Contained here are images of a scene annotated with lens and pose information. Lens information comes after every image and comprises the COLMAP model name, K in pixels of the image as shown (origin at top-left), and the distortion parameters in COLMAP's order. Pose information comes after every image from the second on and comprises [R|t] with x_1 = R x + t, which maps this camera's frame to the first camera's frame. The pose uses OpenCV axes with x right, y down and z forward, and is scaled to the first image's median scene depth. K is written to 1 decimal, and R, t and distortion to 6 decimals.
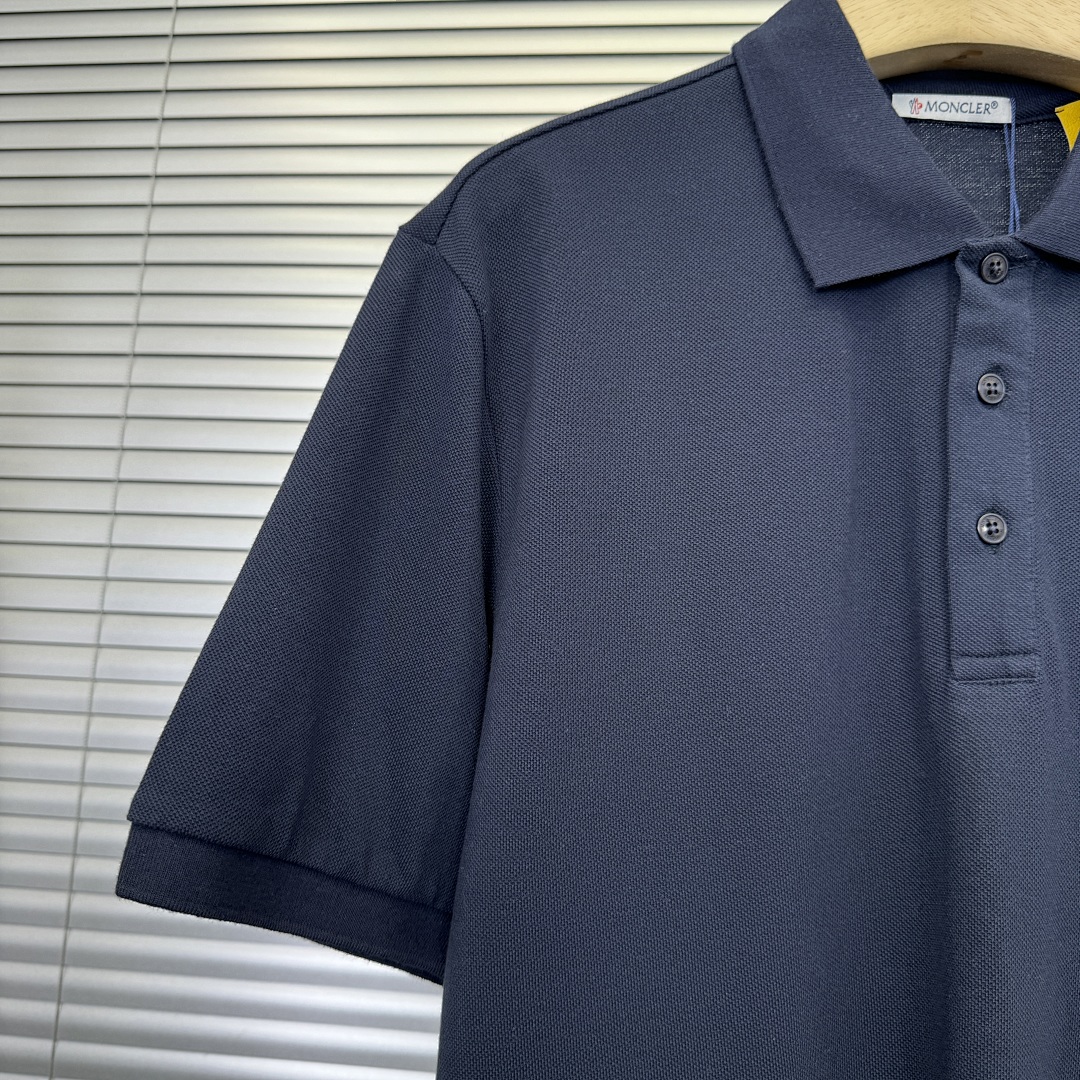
lens RADIAL K [[905.6, 0, 540.0], [0, 905.6, 540.0], [0, 0, 1]] dist [0.004526, -0.045484]
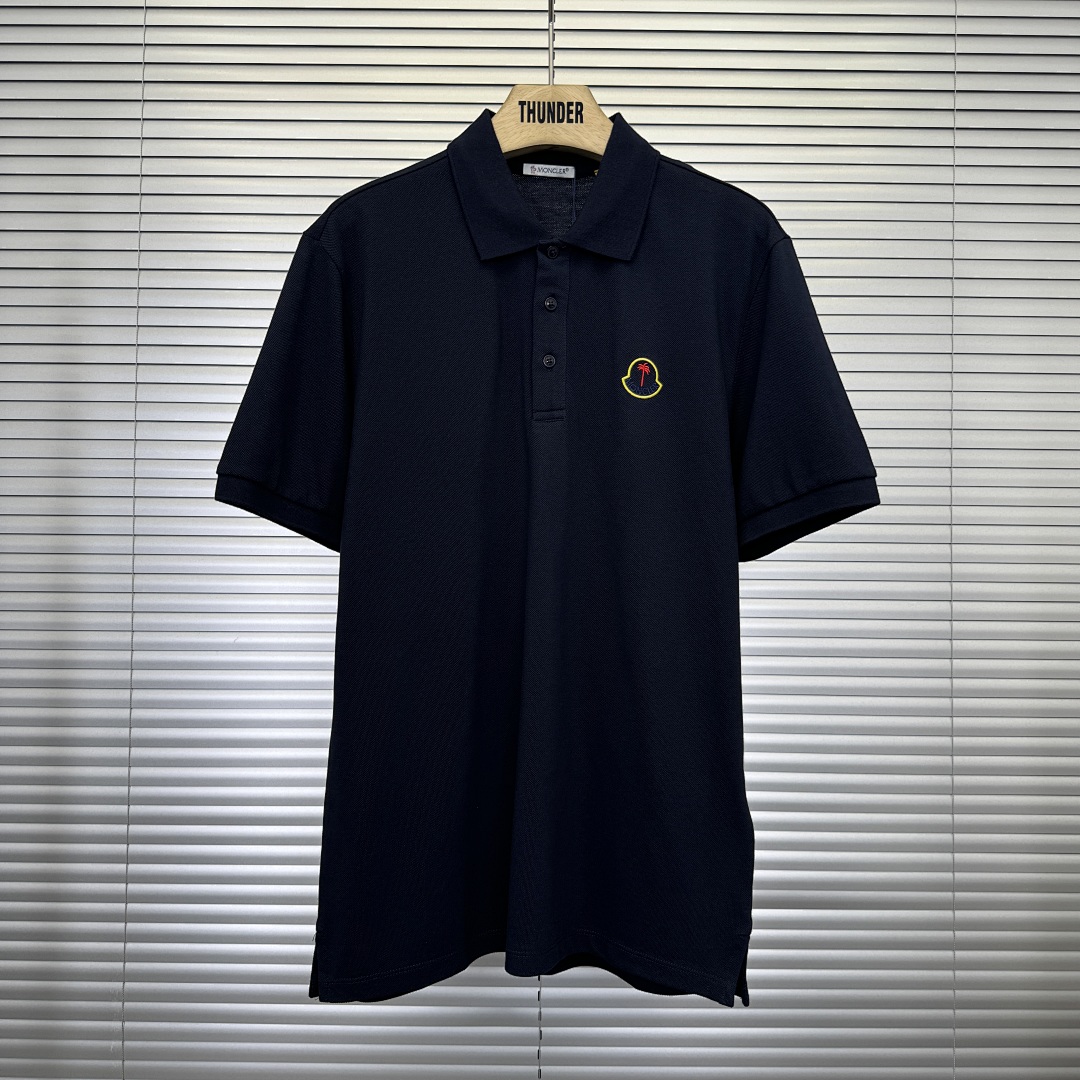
lens RADIAL K [[905.6, 0, 540.0], [0, 905.6, 540.0], [0, 0, 1]] dist [0.004526, -0.045484]
pose [[0.993675, -0.040465, 0.104753, 0.170821], [0.022521, 0.985679, 0.167123, 0.051984], [-0.110015, -0.163707, 0.980355, -1.433623]]
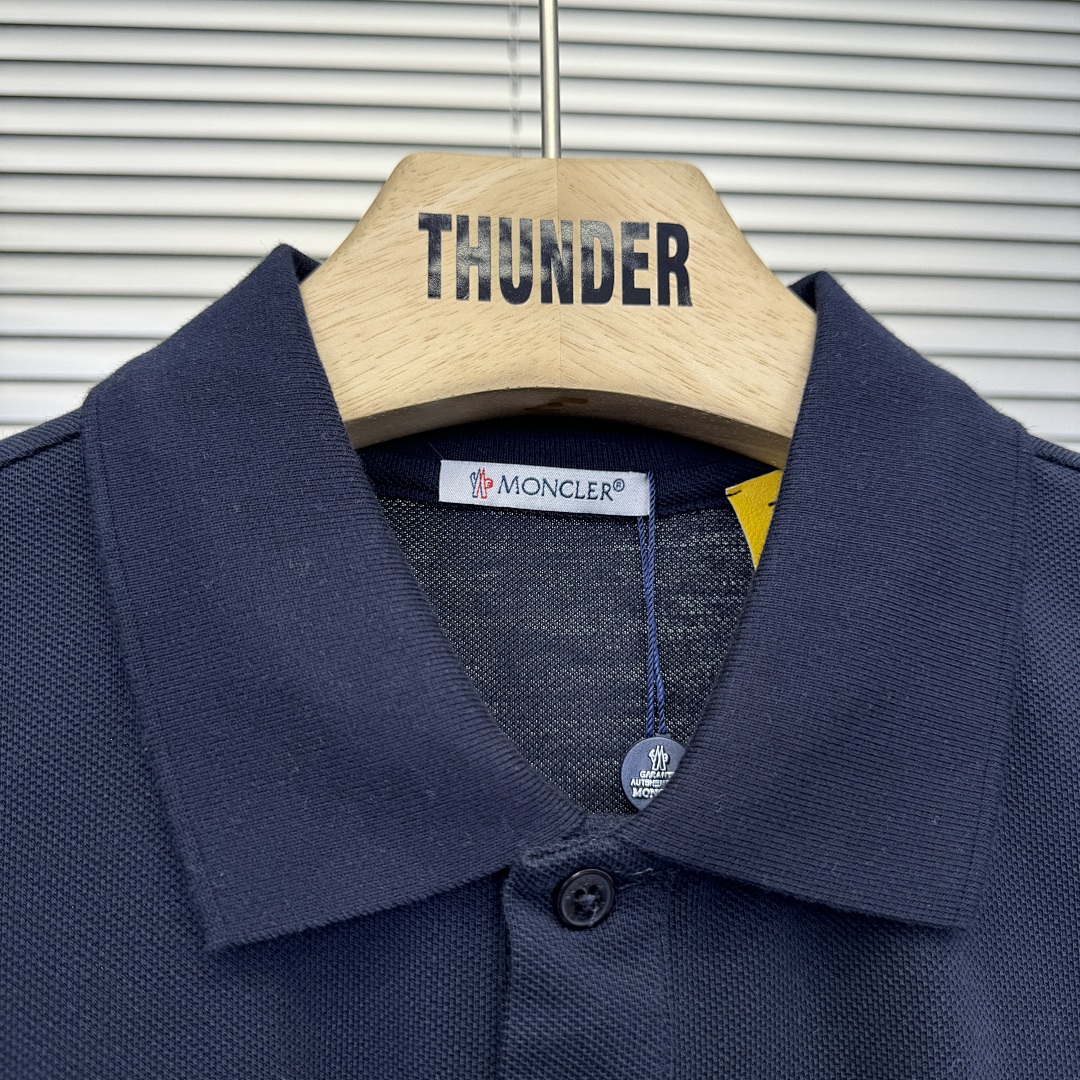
lens RADIAL K [[927.8, 0, 540.0], [0, 927.8, 540.0], [0, 0, 1]] dist [0.062751, -0.000677]
pose [[0.983032, -0.015683, 0.182760, 0.369378], [0.032279, 0.995581, -0.088188, -0.420546], [-0.180570, 0.092591, 0.979194, 0.470976]]
